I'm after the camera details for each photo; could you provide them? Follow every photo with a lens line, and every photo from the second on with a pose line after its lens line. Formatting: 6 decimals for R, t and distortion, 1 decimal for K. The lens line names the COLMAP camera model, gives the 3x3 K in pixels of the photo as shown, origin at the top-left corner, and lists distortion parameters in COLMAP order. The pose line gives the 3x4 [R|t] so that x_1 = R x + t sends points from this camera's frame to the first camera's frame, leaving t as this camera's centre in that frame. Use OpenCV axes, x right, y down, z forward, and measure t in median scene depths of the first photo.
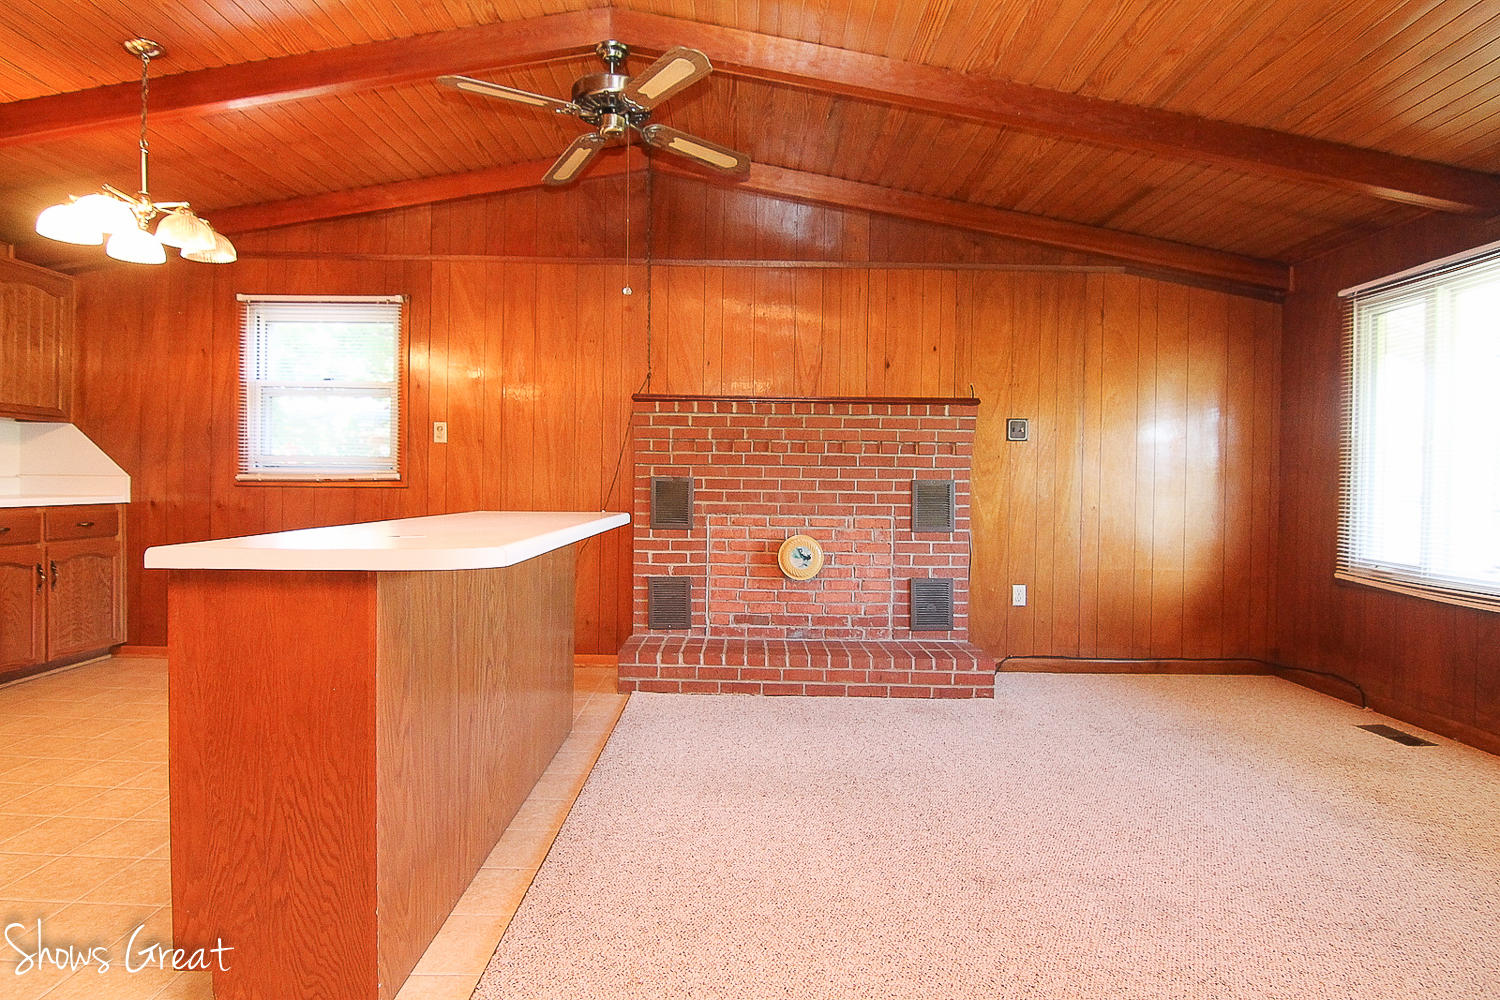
lens RADIAL K [[768.1, 0, 745.5], [0, 768.1, 495.1], [0, 0, 1]] dist [-0.005307, -0.011787]
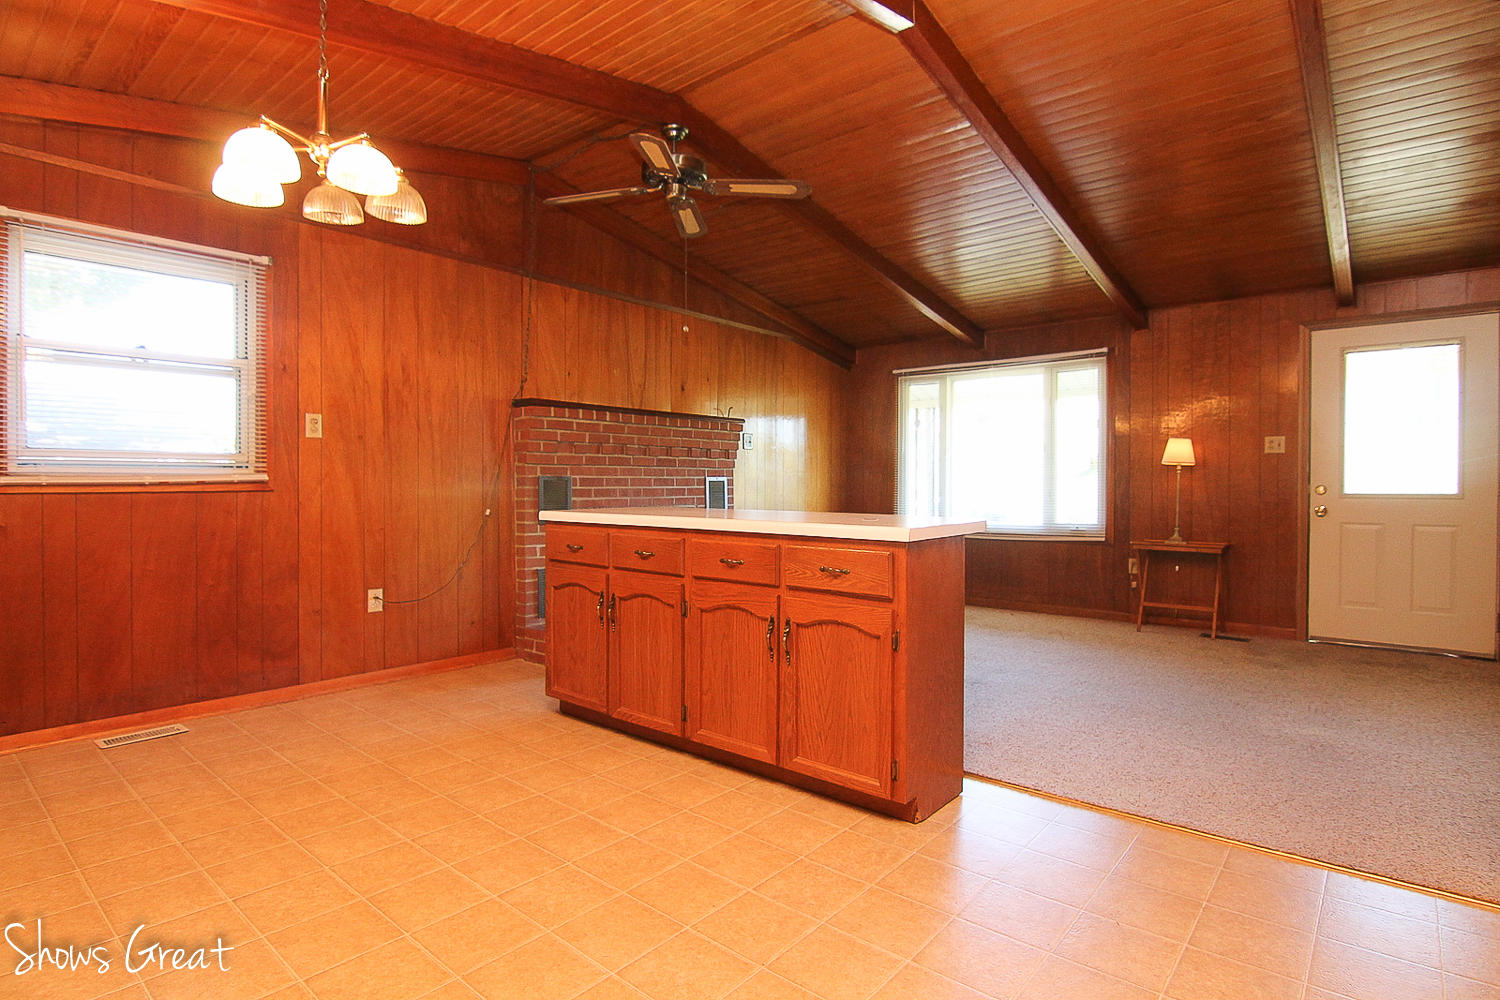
lens RADIAL K [[768.1, 0, 746.7], [0, 768.1, 493.0], [0, 0, 1]] dist [-0.005307, -0.011787]
pose [[0.648934, -0.022838, 0.760502, -0.749310], [0.018385, 0.999728, 0.014334, -0.010326], [-0.760622, 0.004680, 0.649178, 0.081280]]
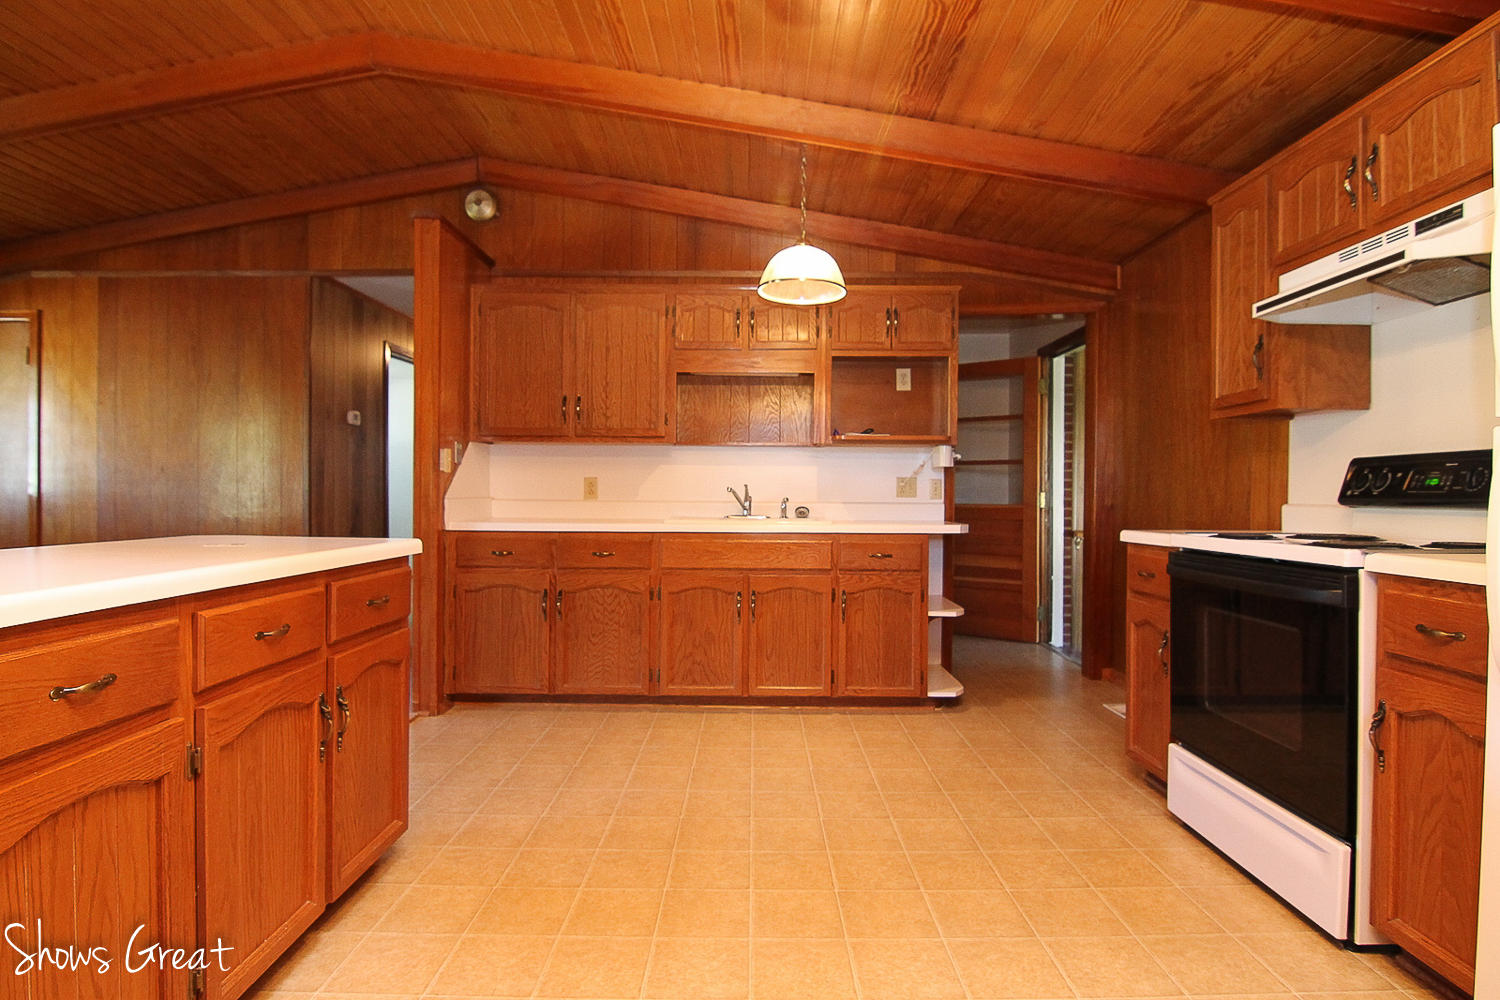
lens RADIAL K [[768.1, 0, 747.3], [0, 768.1, 496.9], [0, 0, 1]] dist [-0.005307, -0.011787]
pose [[-0.999719, -0.021126, 0.010719, -0.500349], [-0.020894, 0.999555, 0.021286, -0.021597], [-0.011164, 0.021056, -0.999716, 0.871210]]
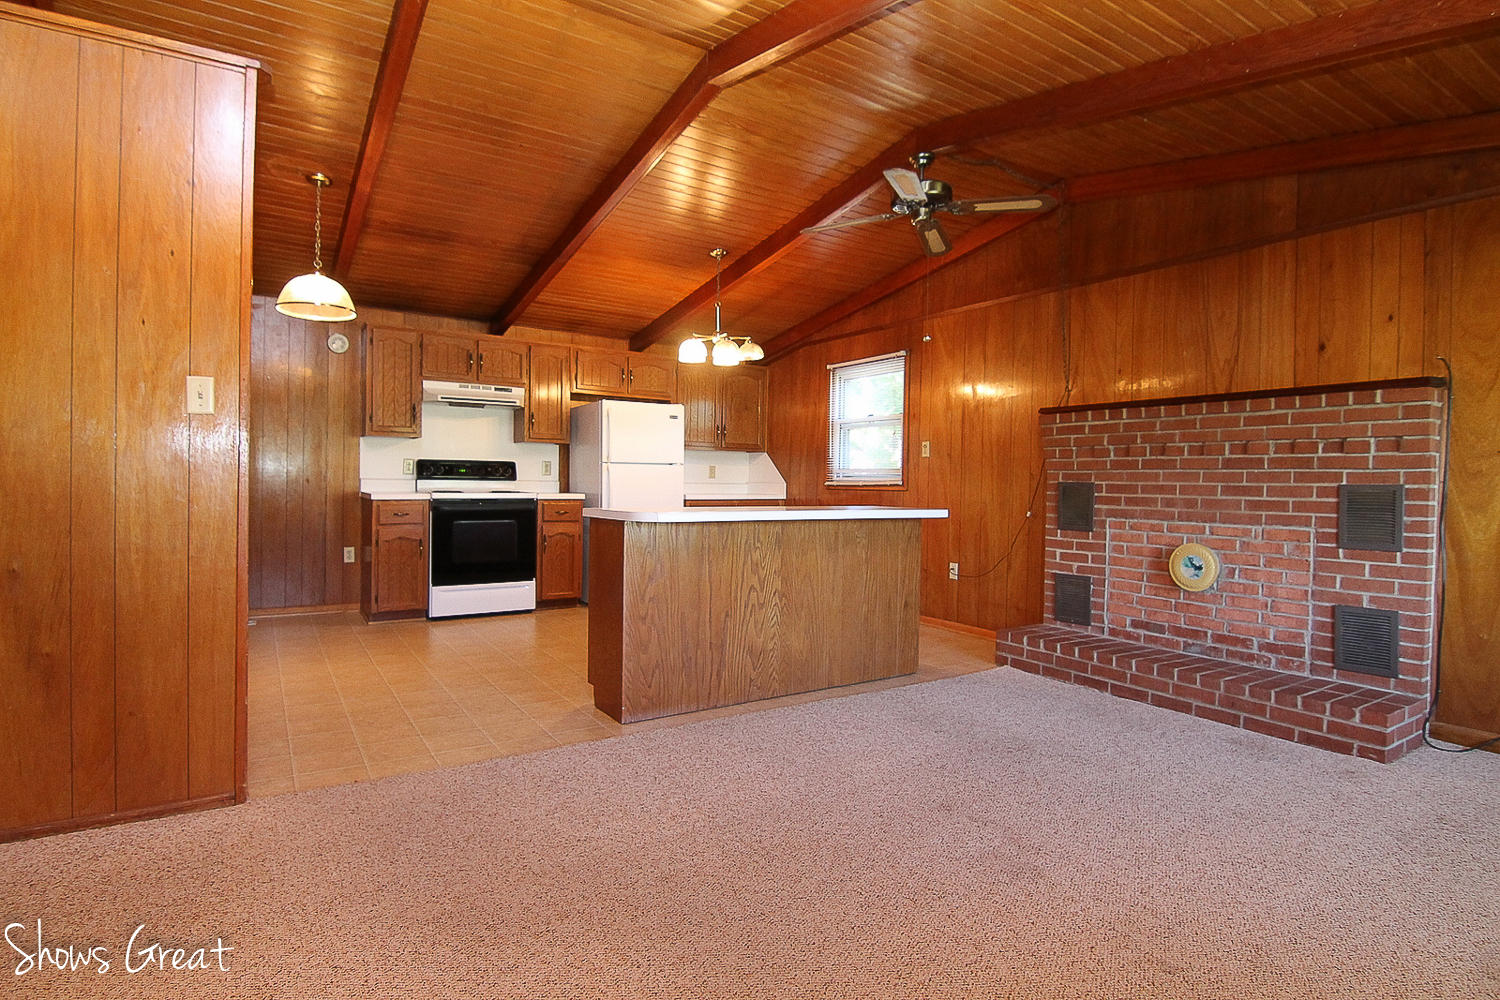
lens RADIAL K [[768.1, 0, 744.7], [0, 768.1, 494.1], [0, 0, 1]] dist [-0.005307, -0.011787]
pose [[0.537837, 0.008385, -0.843007, 0.559645], [-0.022471, 0.999738, -0.004393, 0.008348], [0.842750, 0.021306, 0.537884, 0.029442]]
